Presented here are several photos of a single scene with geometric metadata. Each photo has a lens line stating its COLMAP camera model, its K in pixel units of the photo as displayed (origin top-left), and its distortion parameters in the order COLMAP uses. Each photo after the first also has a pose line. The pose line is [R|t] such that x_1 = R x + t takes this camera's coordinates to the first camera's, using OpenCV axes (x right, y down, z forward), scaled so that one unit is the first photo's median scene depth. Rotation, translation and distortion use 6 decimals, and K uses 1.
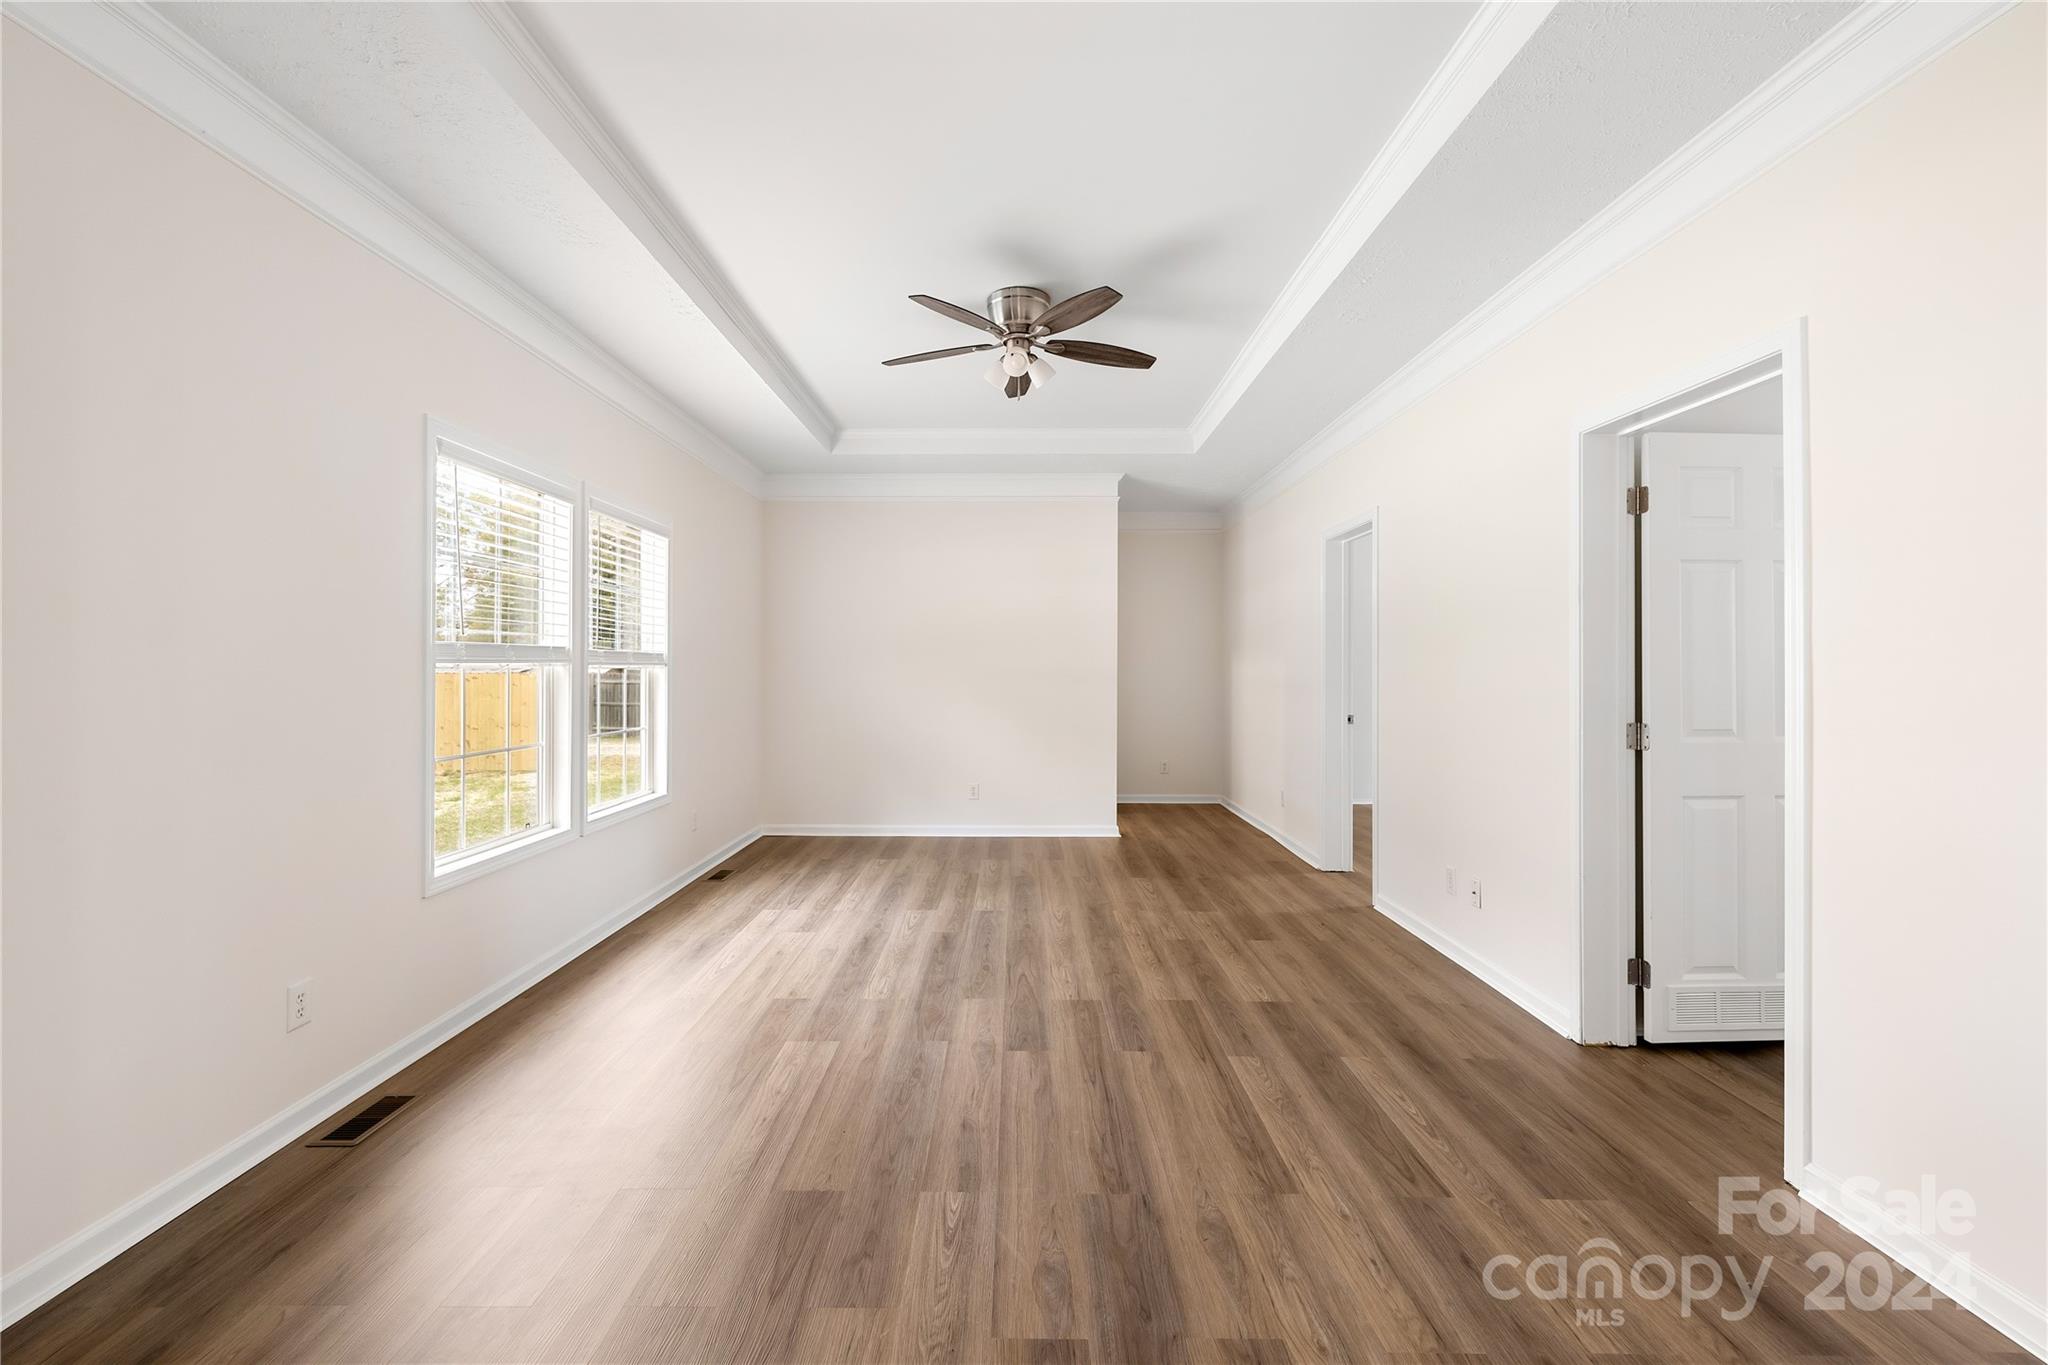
lens RADIAL K [[877.5, 0, 1019.6], [0, 877.5, 669.9], [0, 0, 1]] dist [0.000493, 0.000247]
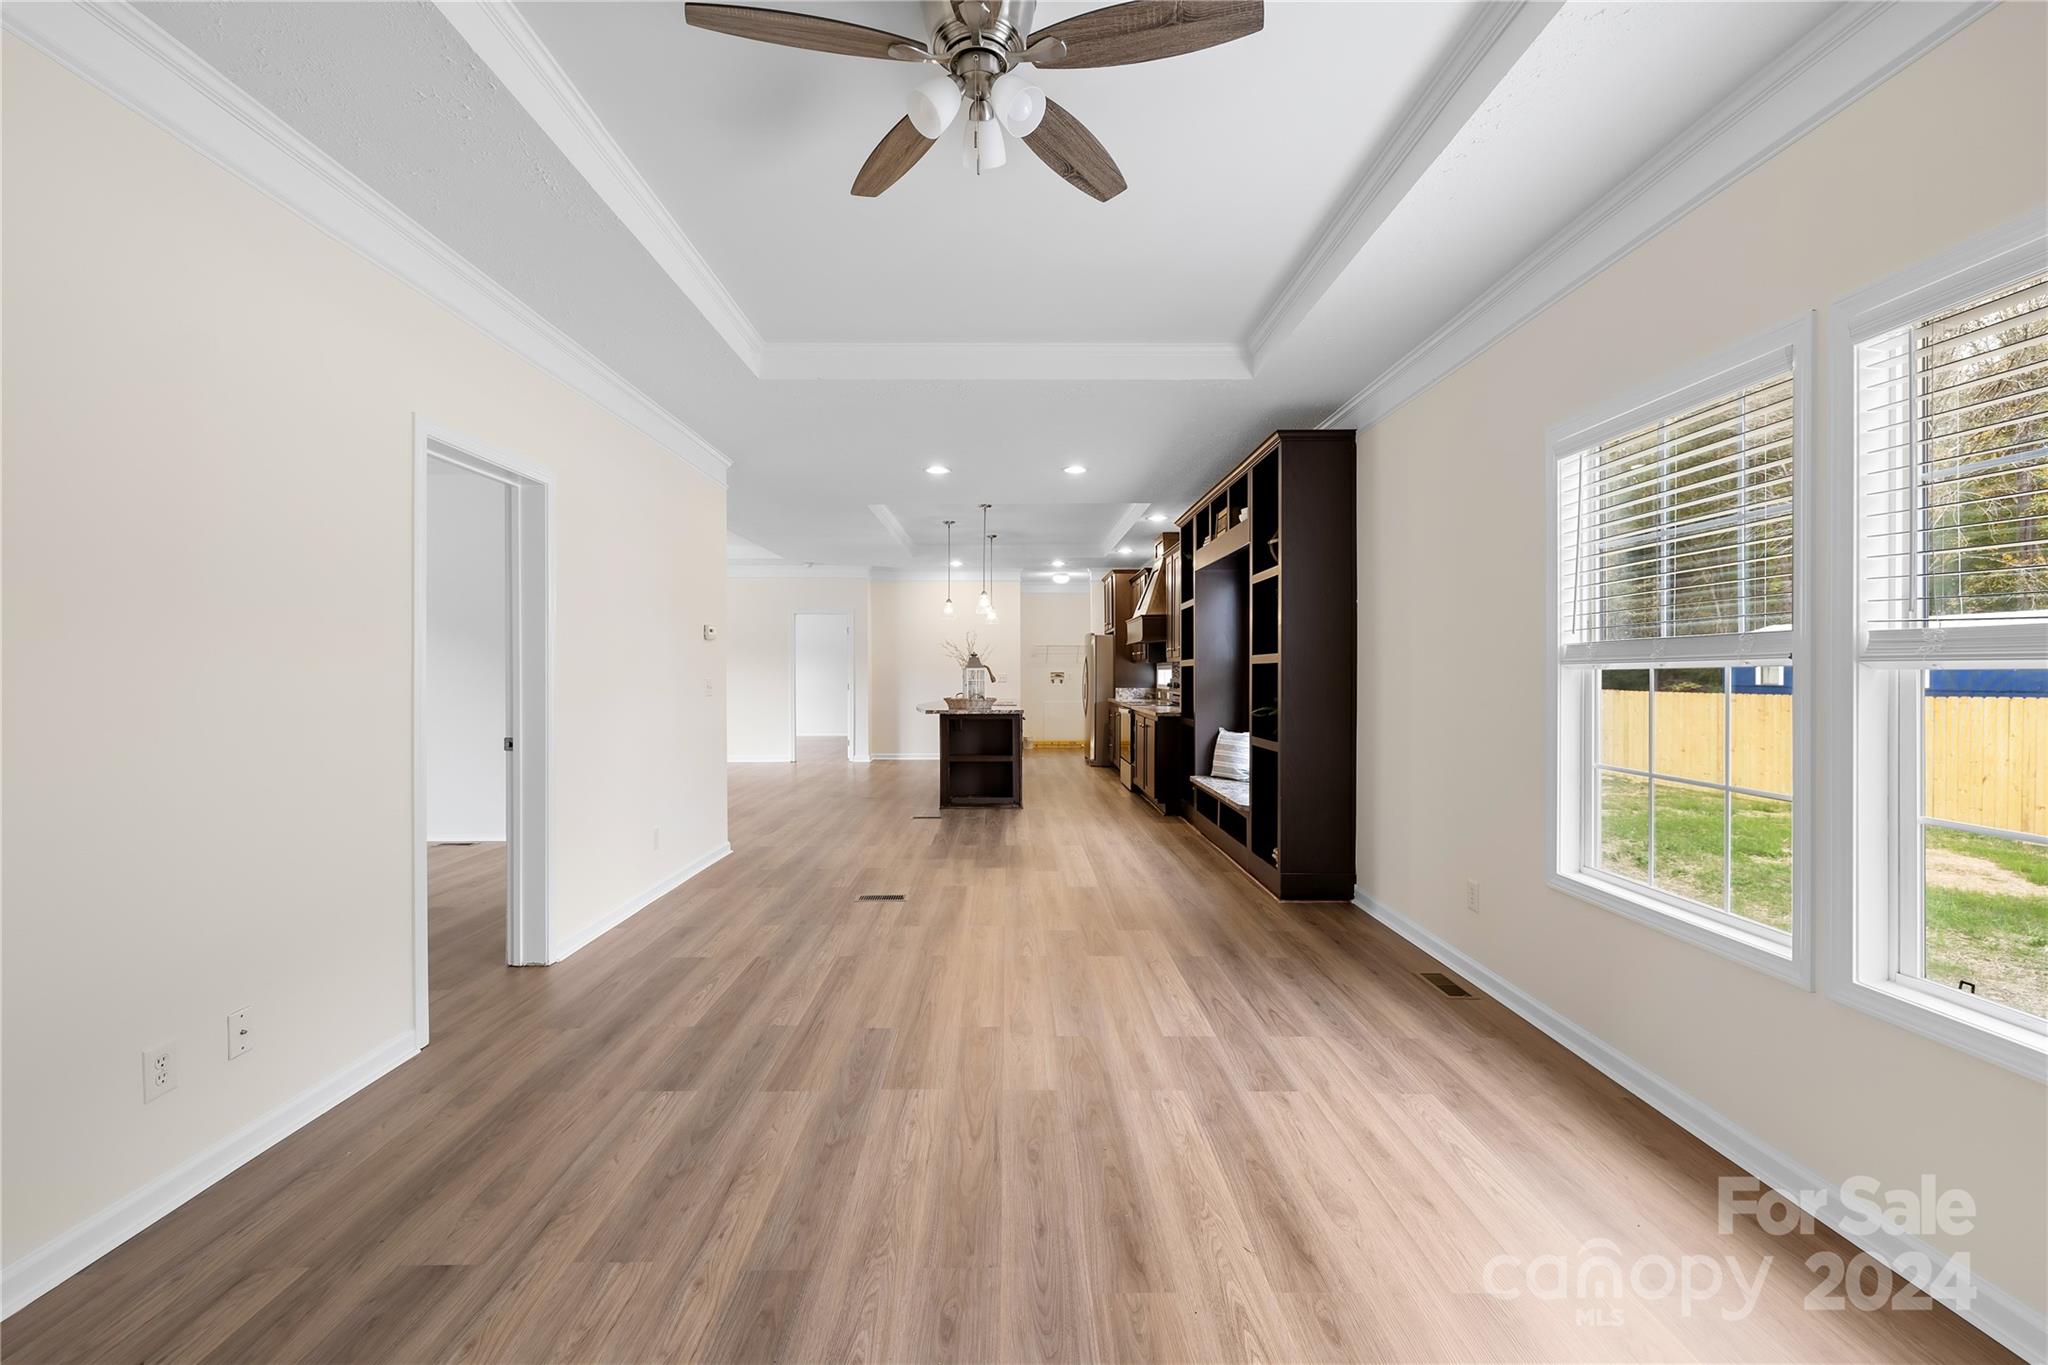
lens RADIAL K [[864.5, 0, 1001.6], [0, 864.5, 672.2], [0, 0, 1]] dist [0.000550, 0.000027]
pose [[-0.999951, 0.000218, 0.009928, -0.023614], [0.000250, 0.999995, 0.003215, -0.001470], [-0.009928, 0.003218, -0.999946, 1.745632]]
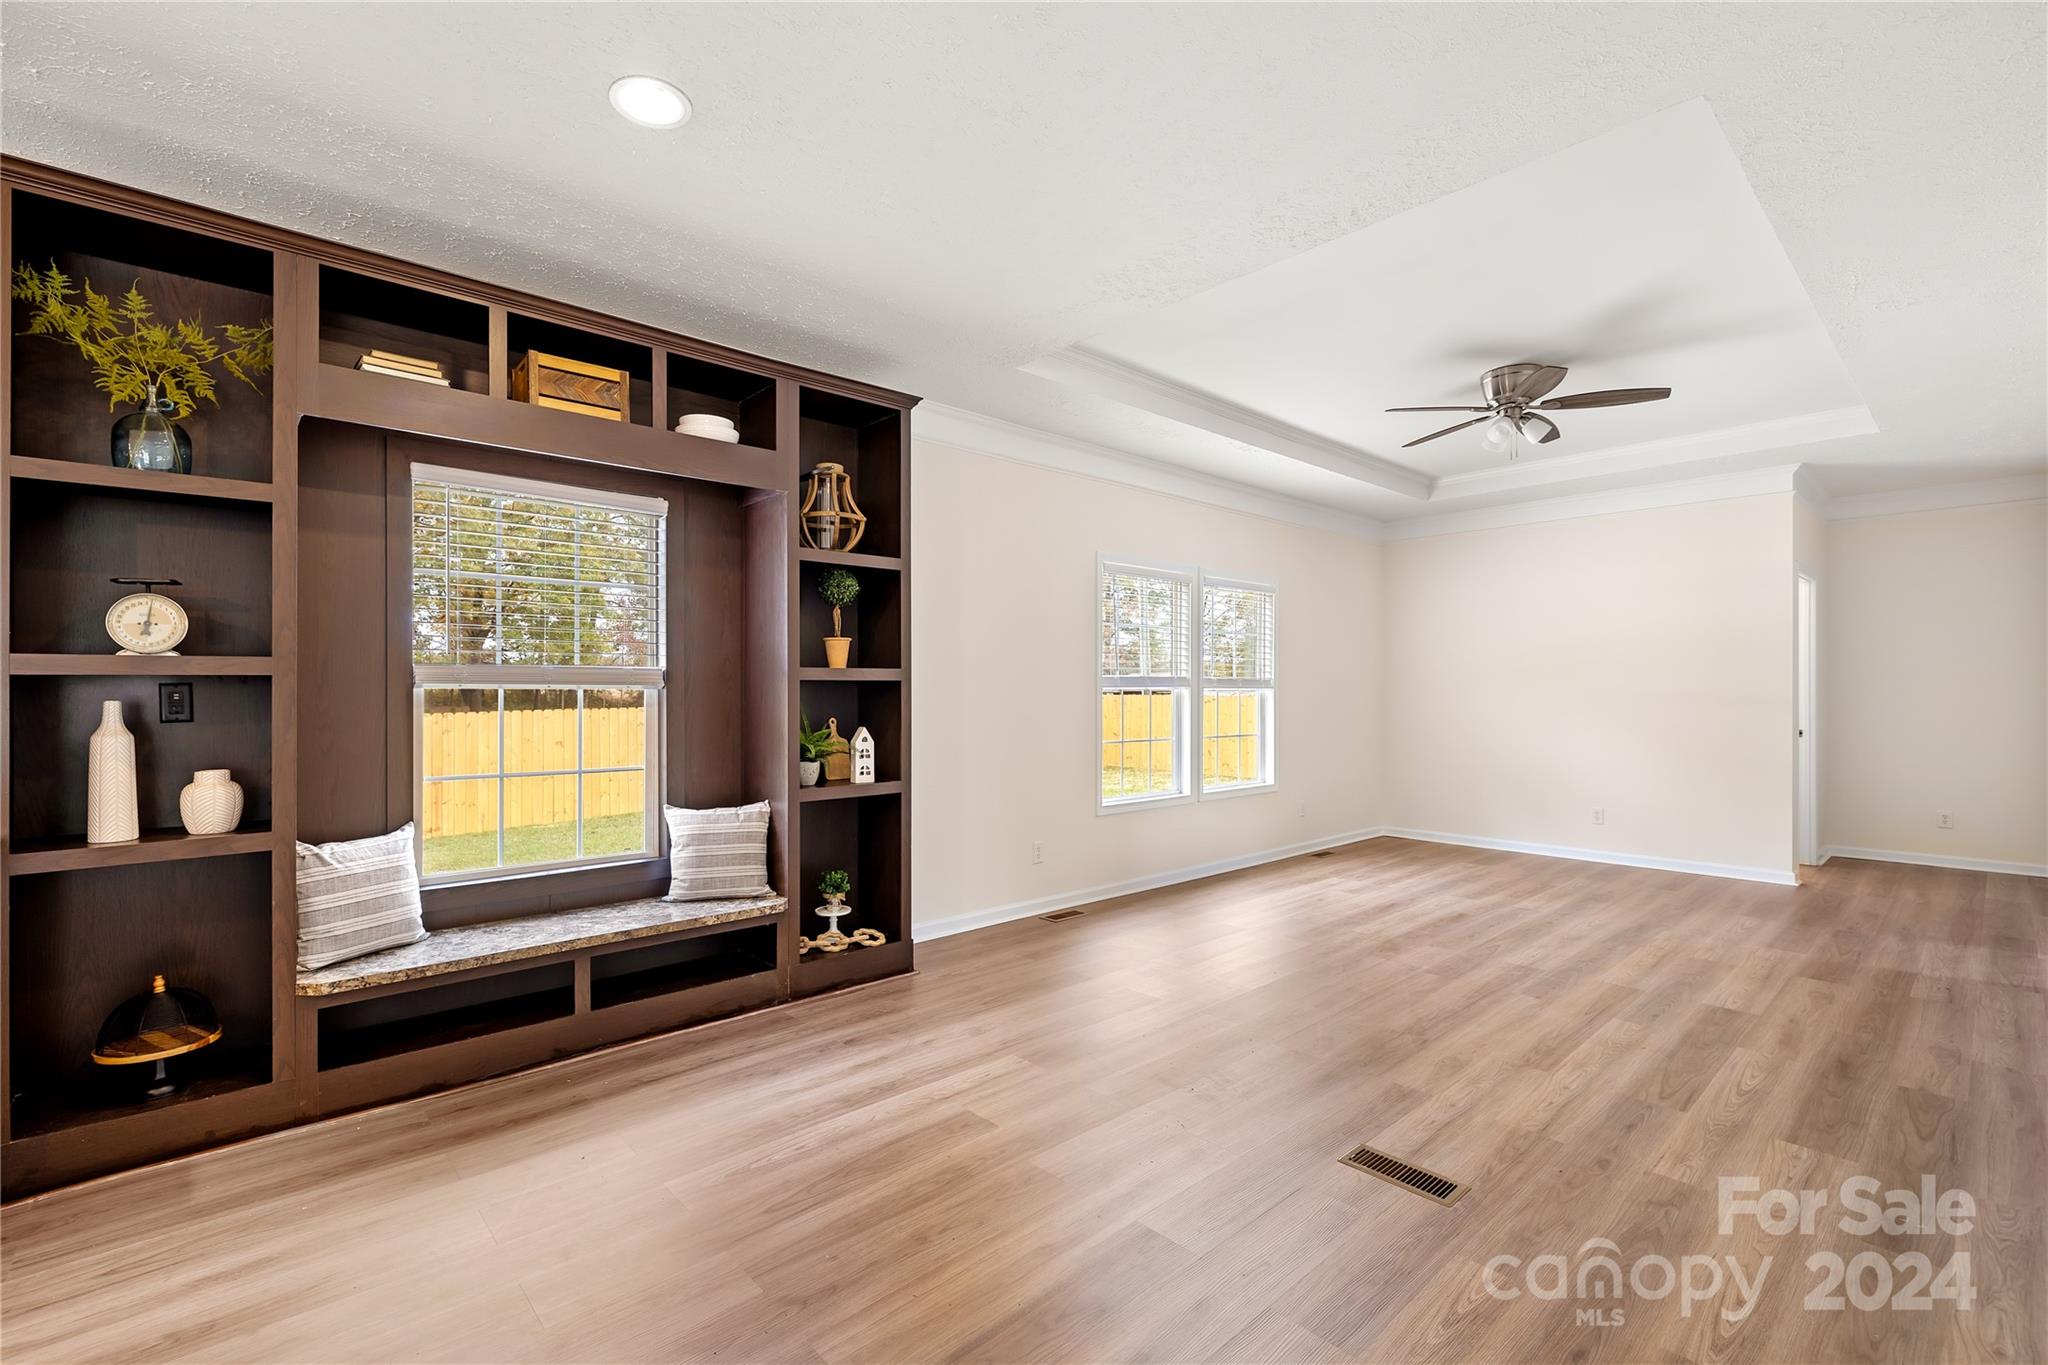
lens RADIAL K [[912.1, 0, 977.4], [0, 912.1, 686.3], [0, 0, 1]] dist [-0.001470, 0.000345]
pose [[0.660620, -0.006256, -0.750695, 0.500080], [0.000108, 0.999966, -0.008239, 0.004494], [0.750721, 0.005361, 0.660598, -0.379140]]
